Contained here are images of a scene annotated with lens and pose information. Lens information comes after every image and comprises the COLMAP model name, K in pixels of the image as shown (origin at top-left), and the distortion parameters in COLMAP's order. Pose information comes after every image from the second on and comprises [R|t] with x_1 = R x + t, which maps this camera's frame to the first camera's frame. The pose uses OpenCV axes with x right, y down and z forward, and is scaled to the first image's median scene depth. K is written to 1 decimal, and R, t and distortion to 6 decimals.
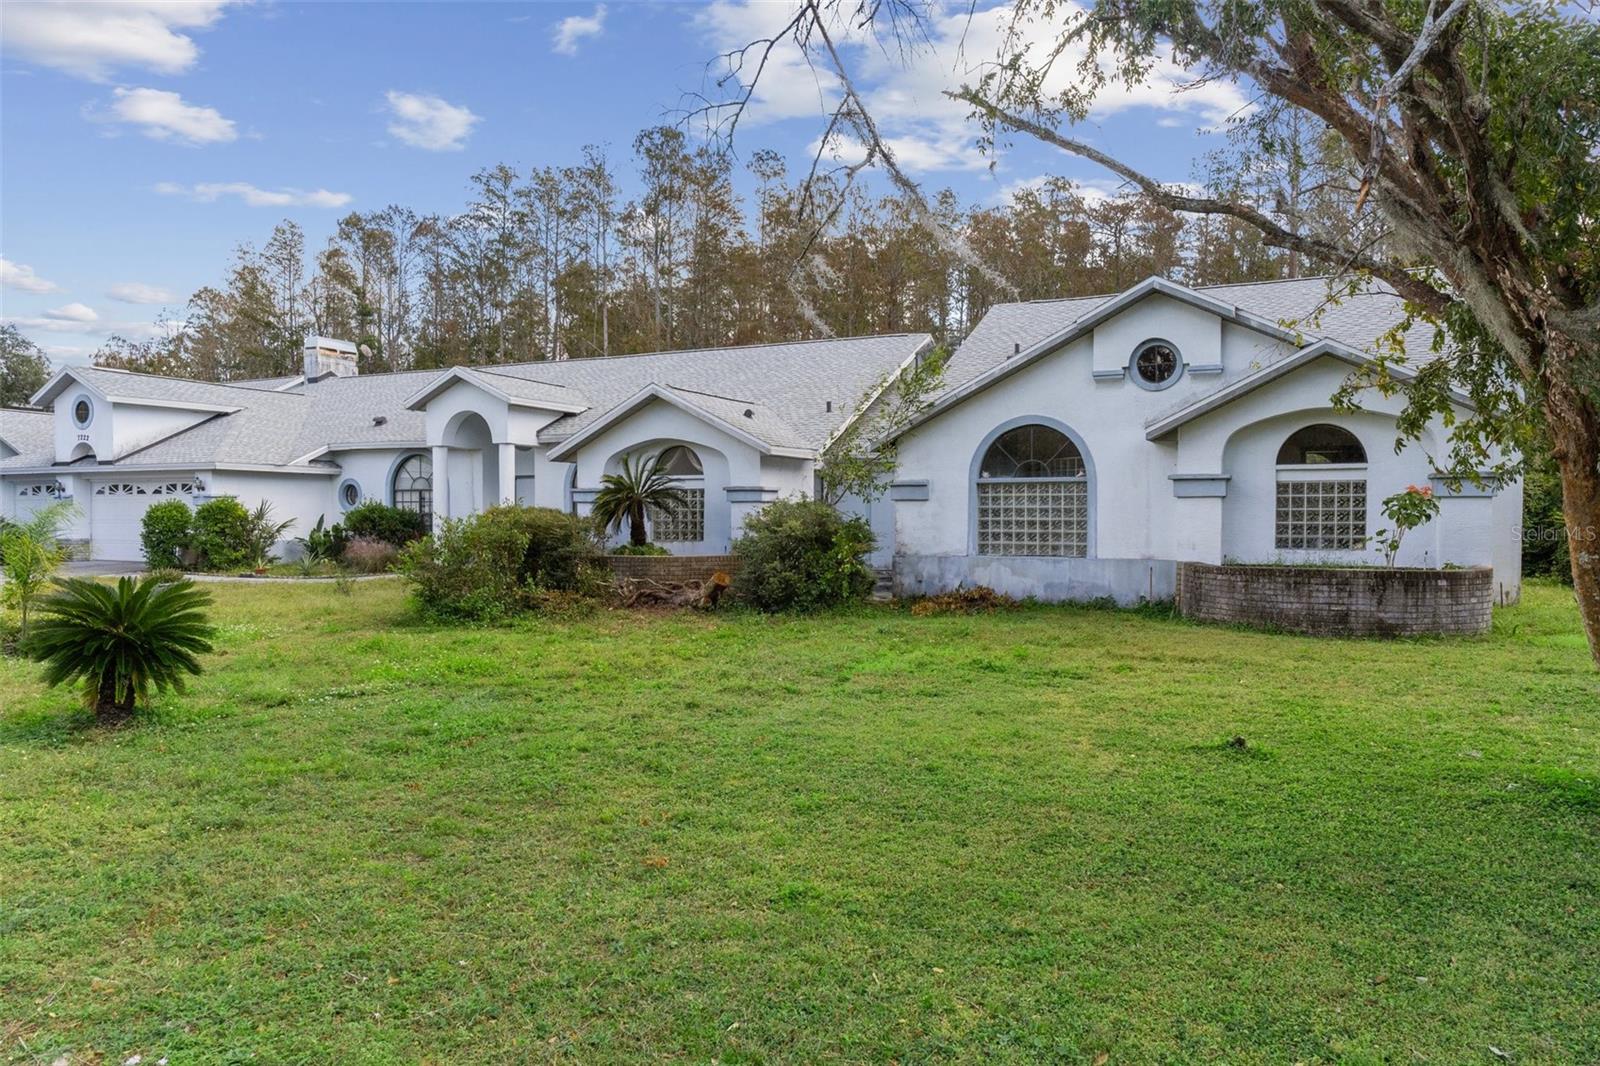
lens RADIAL K [[1070.9, 0, 799.5], [0, 1070.9, 536.0], [0, 0, 1]] dist [-0.003273, -0.000799]
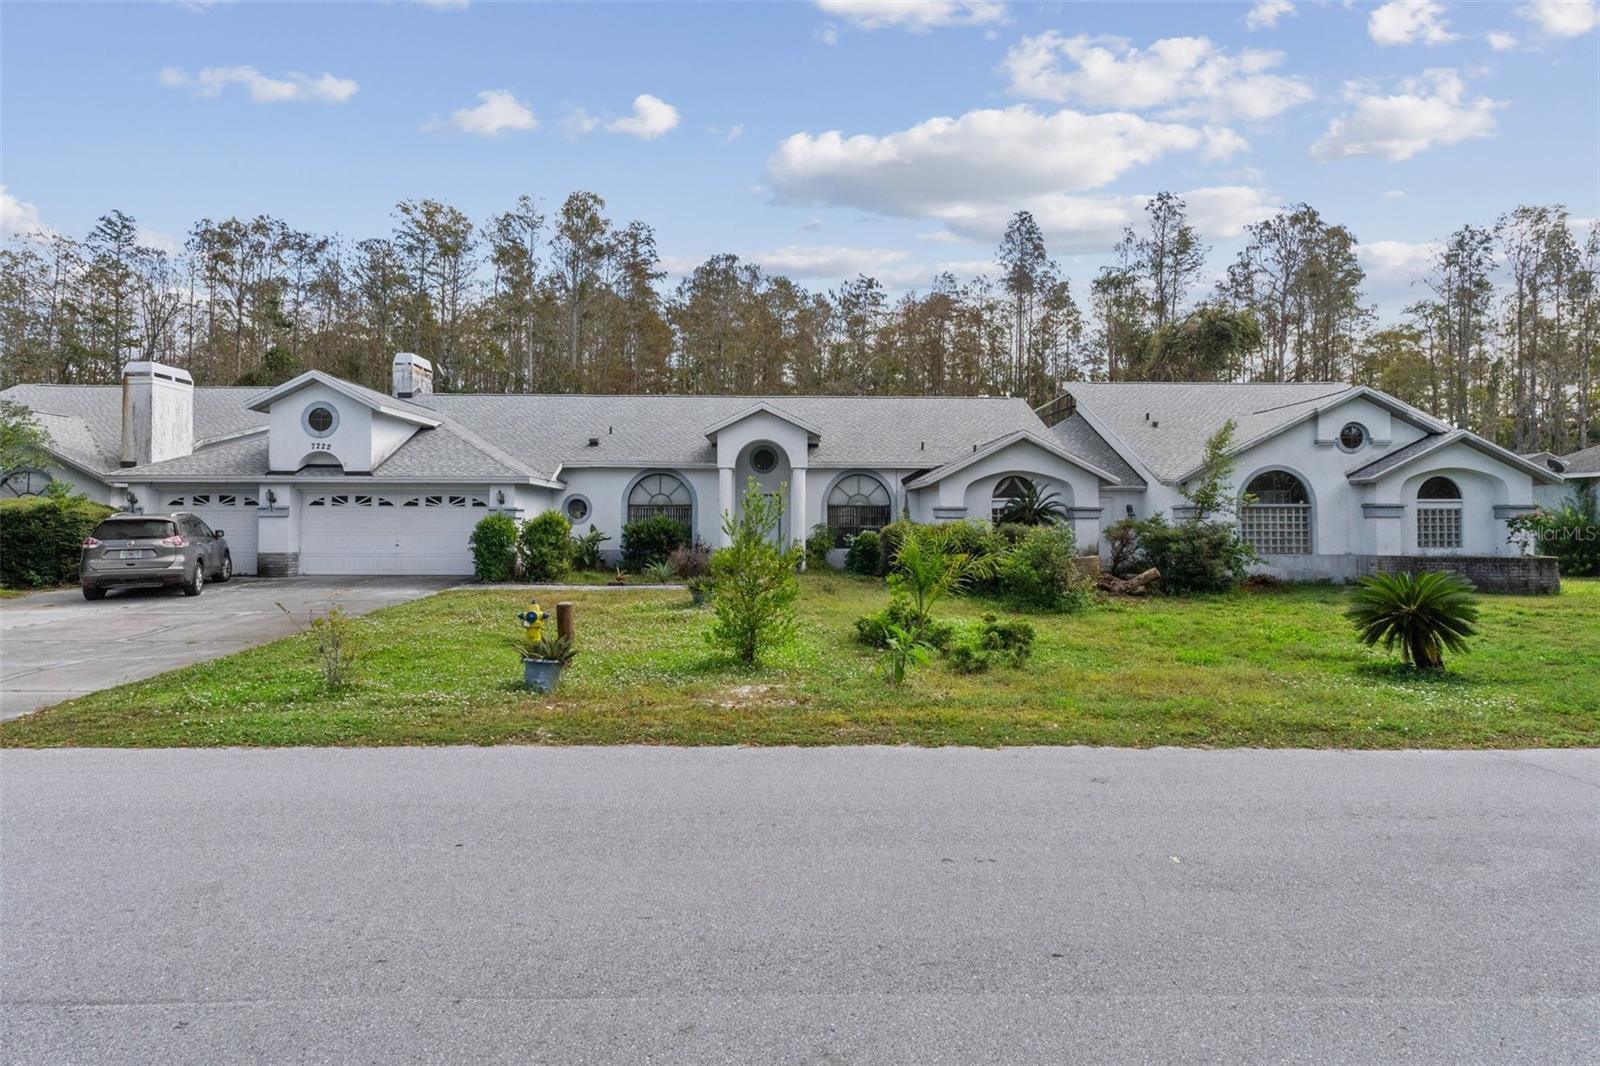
lens RADIAL K [[870.4, 0, 811.0], [0, 870.4, 523.3], [0, 0, 1]] dist [0.003982, 0.000937]
pose [[0.888894, 0.001786, 0.458110, -0.990175], [0.008364, 0.999762, -0.020127, -0.006083], [-0.458037, 0.021722, 0.888668, 0.172045]]
